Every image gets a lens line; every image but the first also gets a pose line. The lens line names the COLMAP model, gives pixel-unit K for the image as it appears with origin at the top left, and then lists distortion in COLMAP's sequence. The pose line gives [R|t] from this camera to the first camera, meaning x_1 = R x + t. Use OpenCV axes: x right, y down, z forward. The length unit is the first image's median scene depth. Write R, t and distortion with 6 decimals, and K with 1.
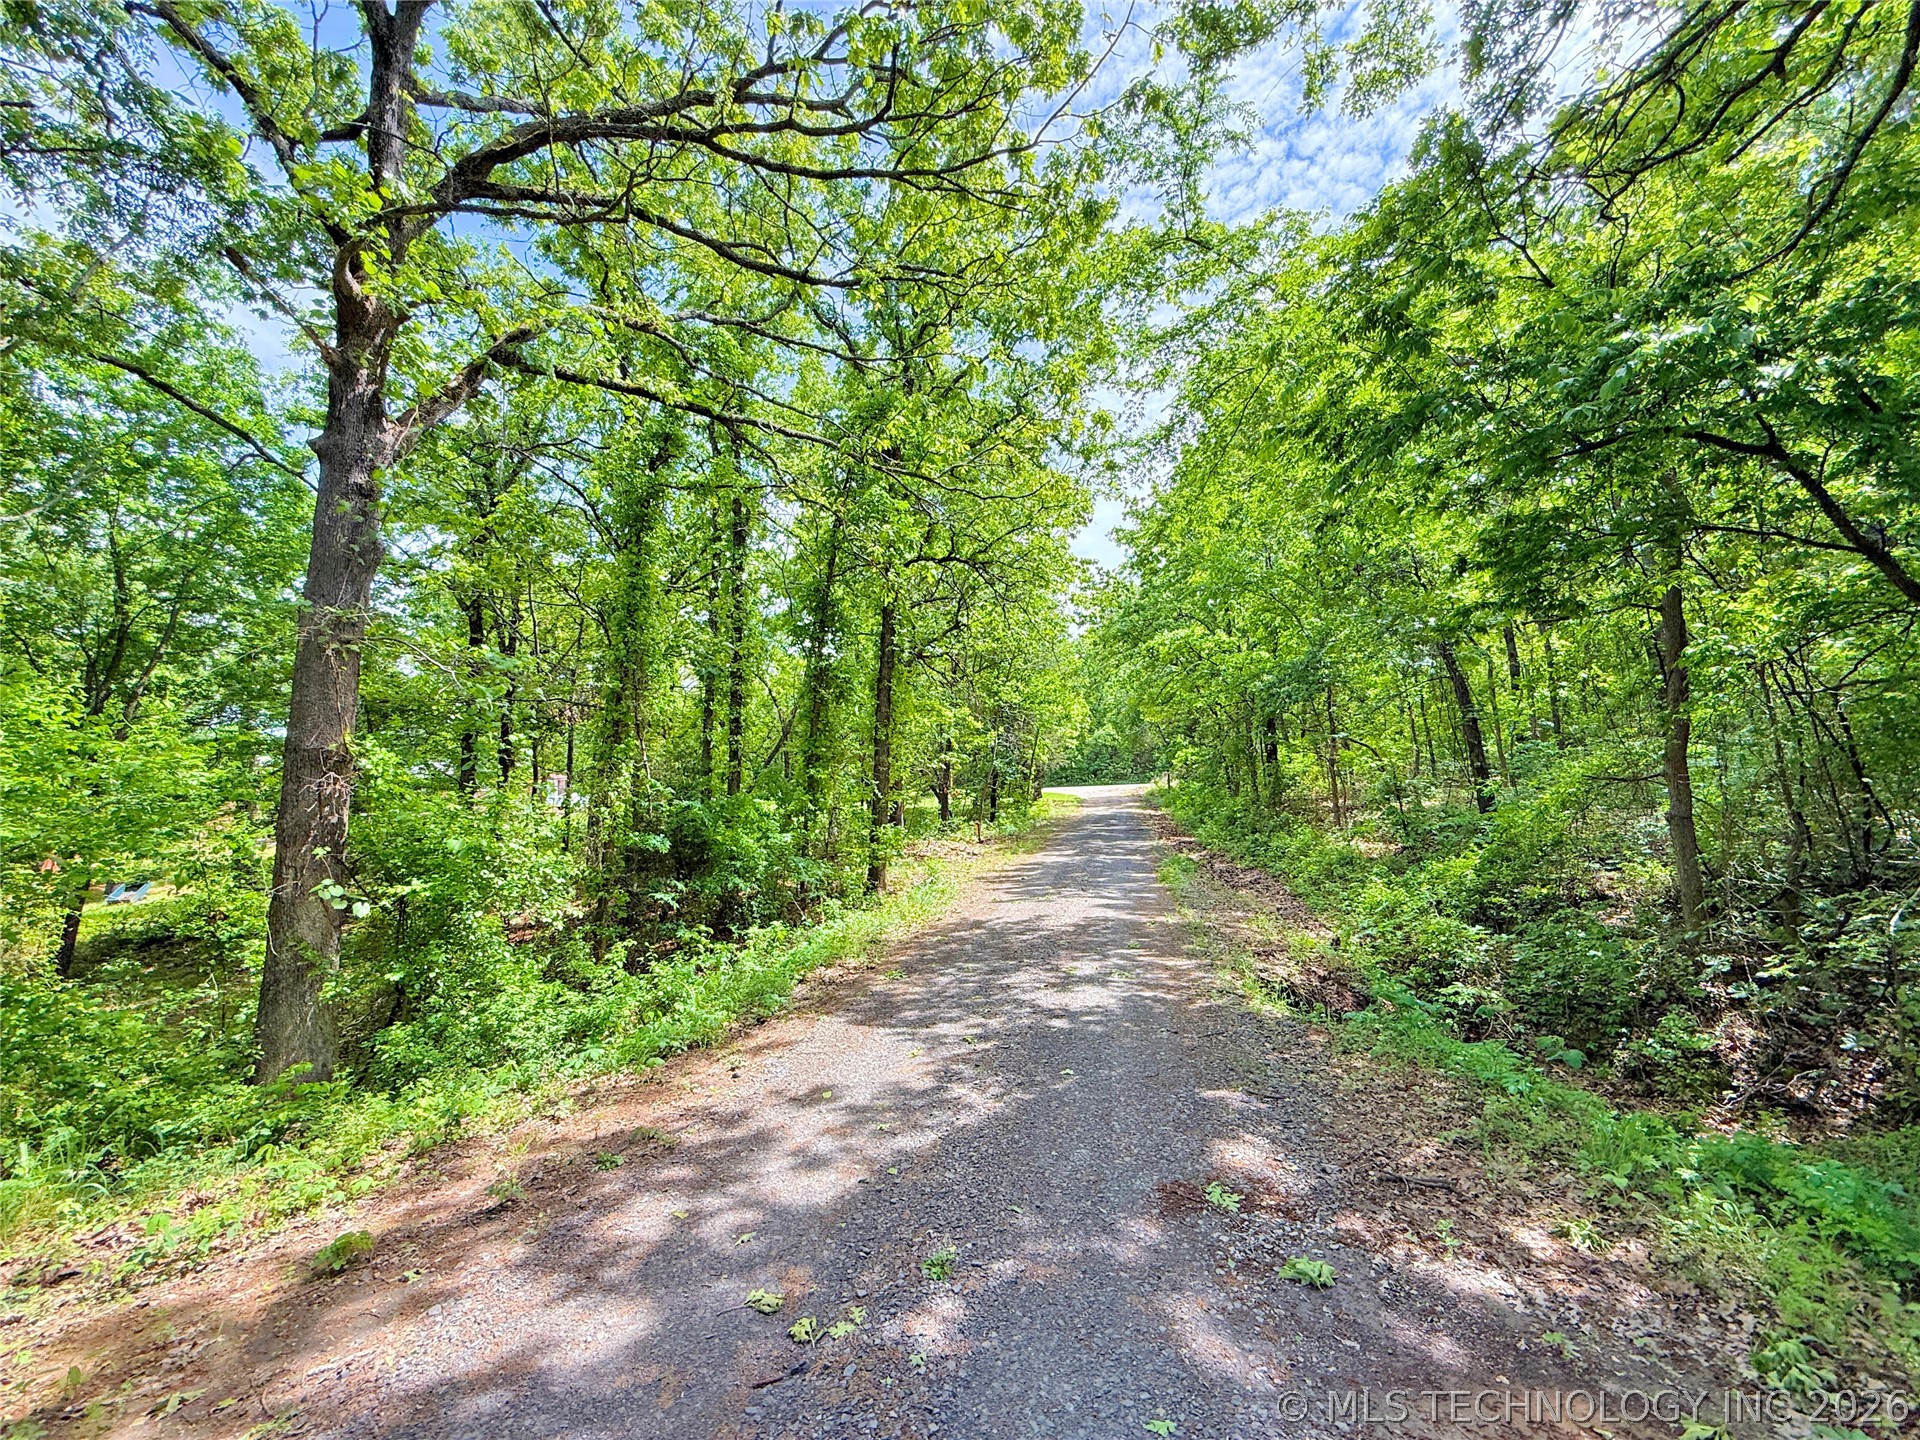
lens RADIAL K [[770.8, 0, 959.3], [0, 770.8, 715.3], [0, 0, 1]] dist [-0.001240, 0.000484]
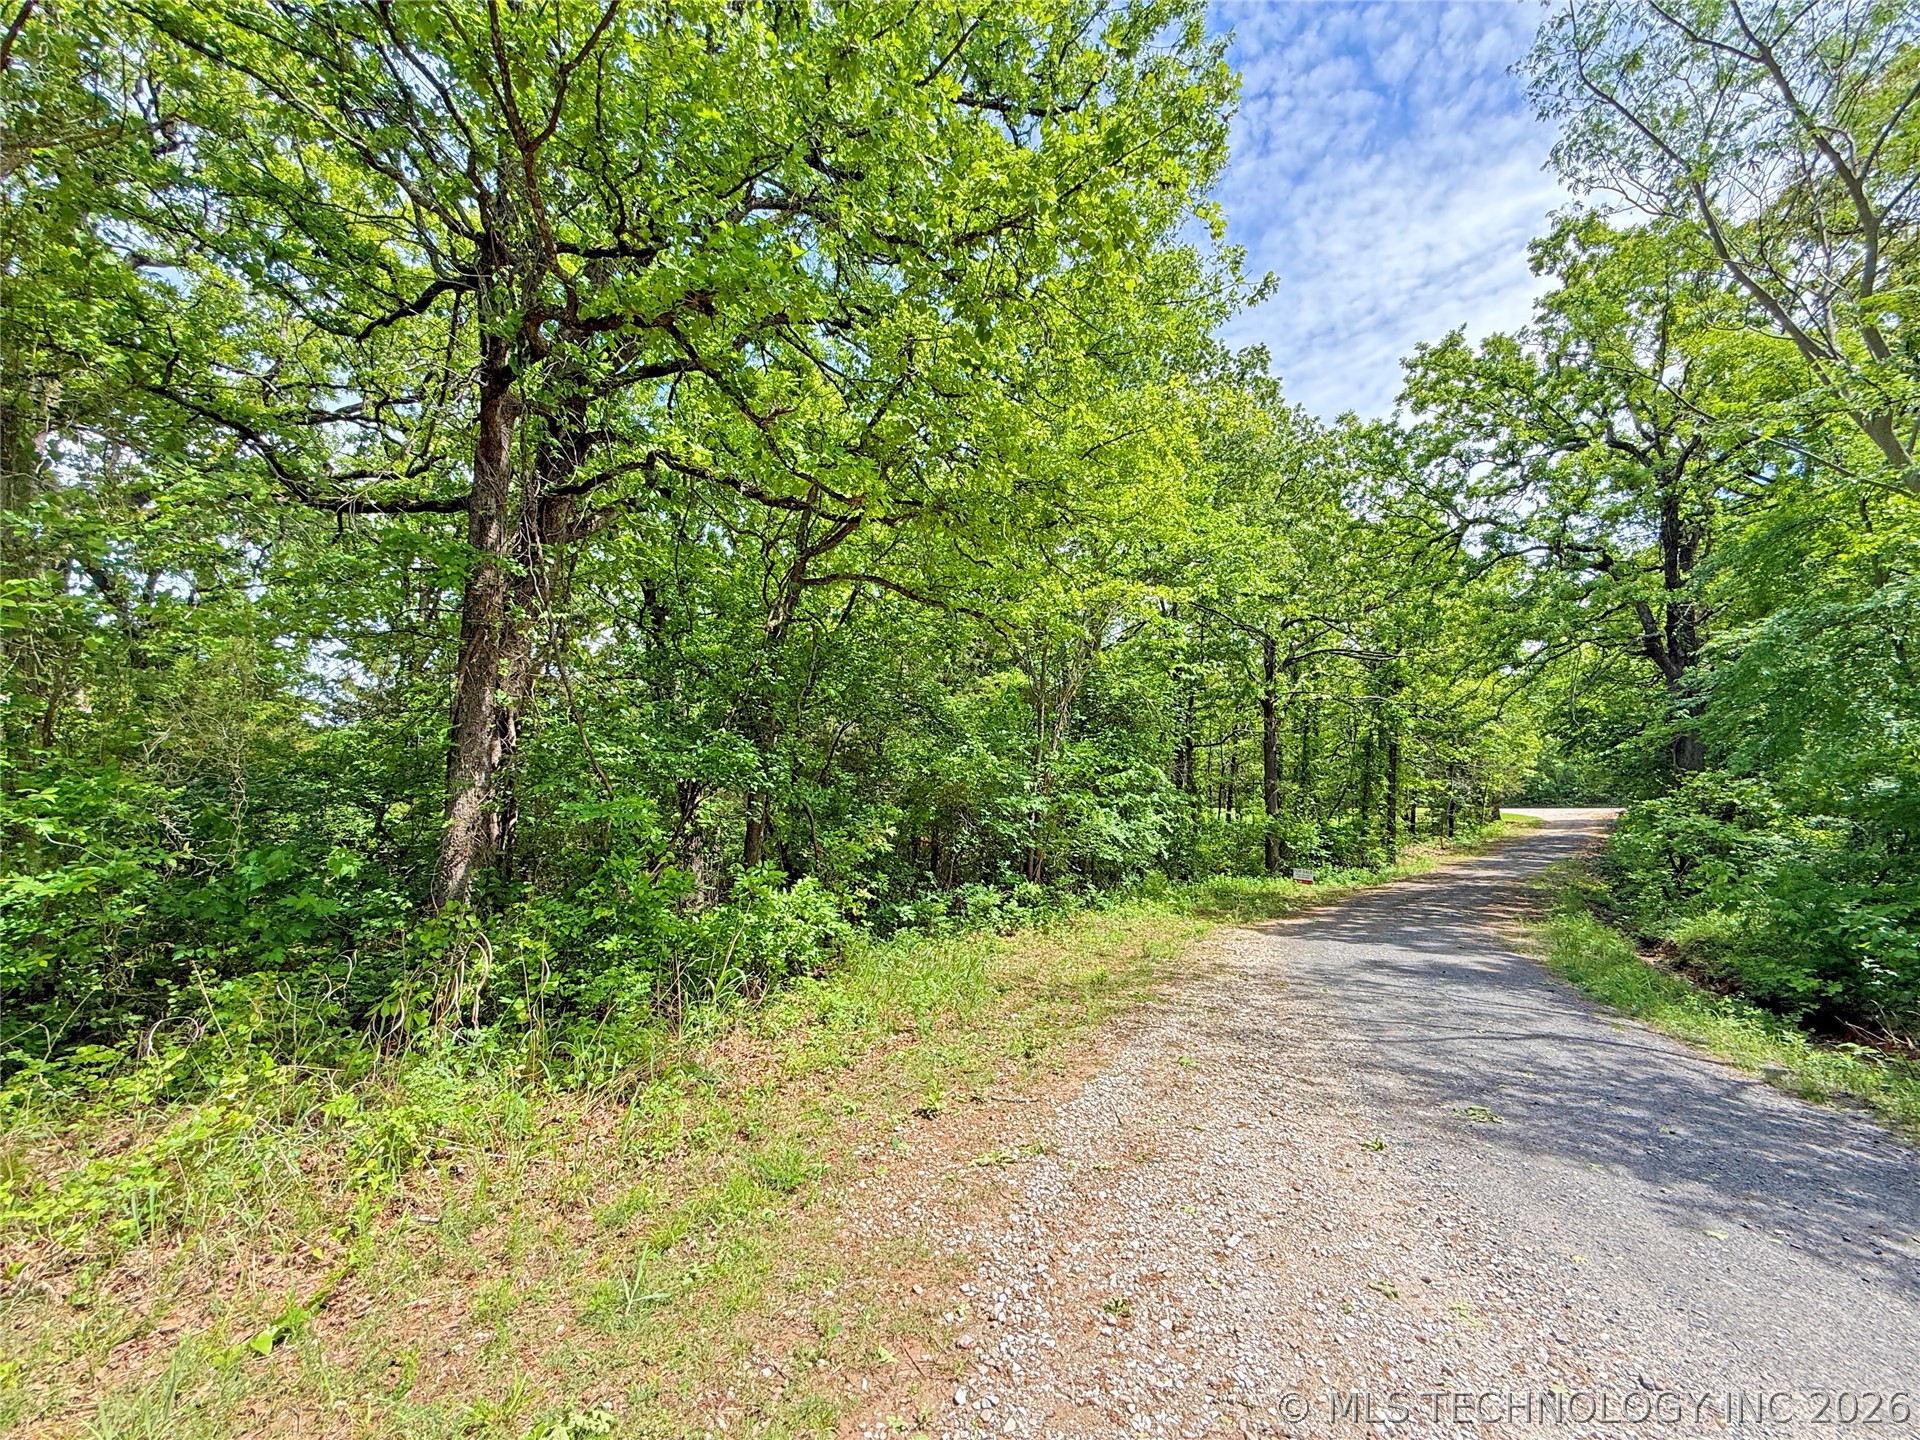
lens RADIAL K [[770.8, 0, 959.3], [0, 770.8, 715.3], [0, 0, 1]] dist [-0.001240, 0.000484]
pose [[0.870809, -0.035568, -0.490333, -0.028283], [0.030706, 0.999367, -0.017960, -0.059727], [0.490661, 0.000584, 0.871350, -0.459068]]
